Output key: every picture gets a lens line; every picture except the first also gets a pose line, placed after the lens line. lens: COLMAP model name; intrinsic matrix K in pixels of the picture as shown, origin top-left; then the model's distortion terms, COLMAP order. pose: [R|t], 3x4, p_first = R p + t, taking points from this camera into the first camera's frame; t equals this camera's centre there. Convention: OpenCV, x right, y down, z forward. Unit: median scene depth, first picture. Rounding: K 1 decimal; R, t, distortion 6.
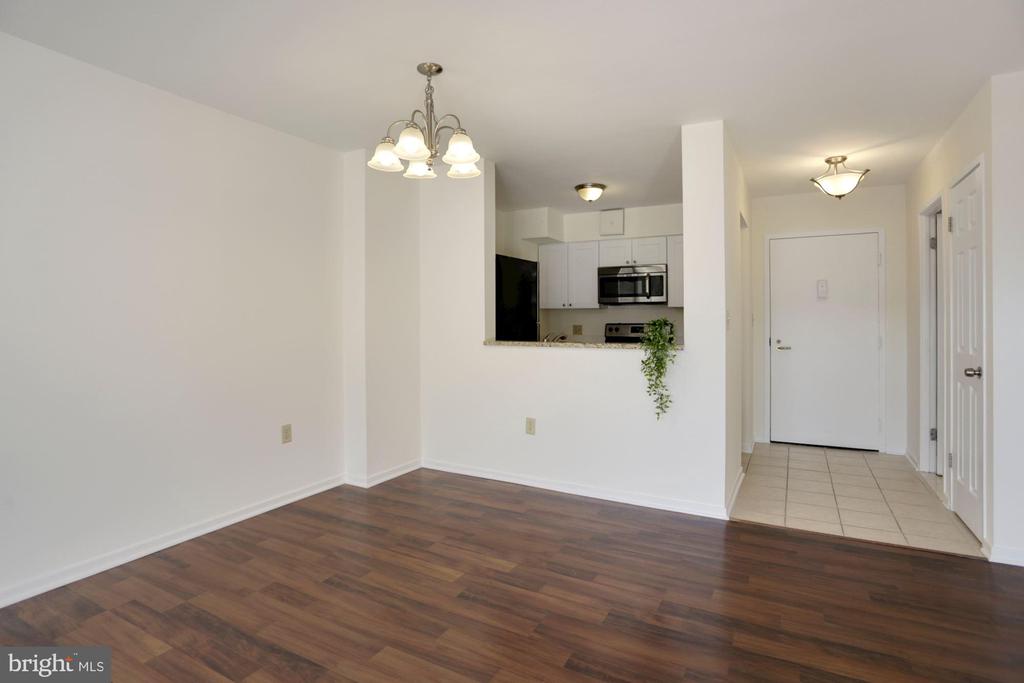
lens RADIAL K [[532.2, 0, 506.7], [0, 532.2, 316.5], [0, 0, 1]] dist [-0.069183, 0.037366]
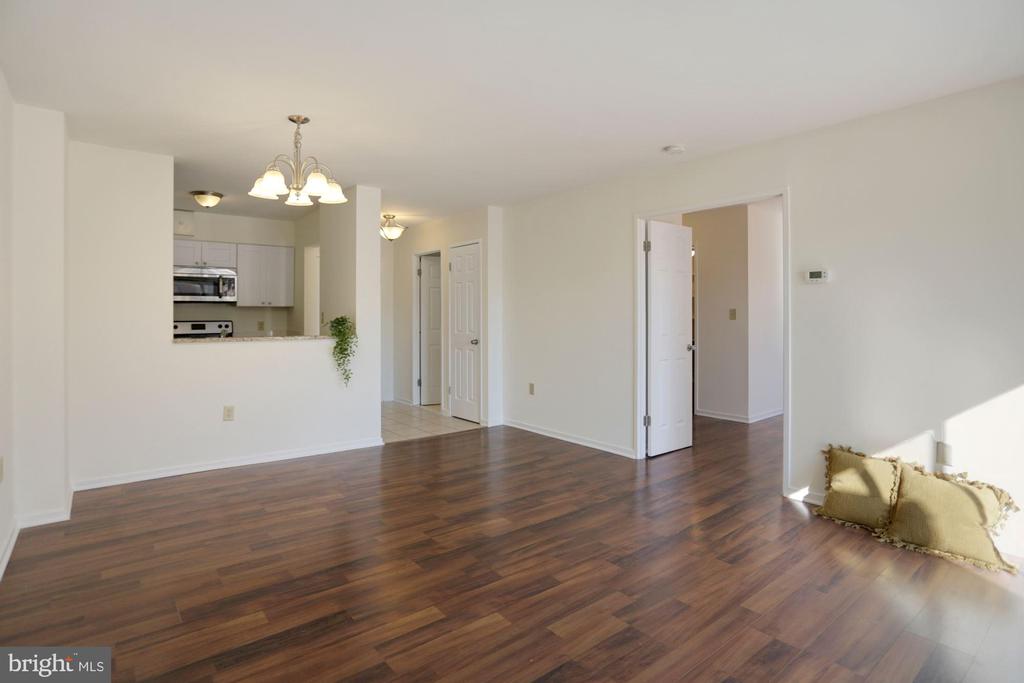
lens RADIAL K [[532.2, 0, 506.7], [0, 532.2, 316.5], [0, 0, 1]] dist [-0.069183, 0.037366]
pose [[0.388414, -0.002575, 0.921481, -0.851623], [-0.003858, 0.999983, 0.004421, -0.004284], [-0.921477, -0.005272, 0.388398, 0.041204]]
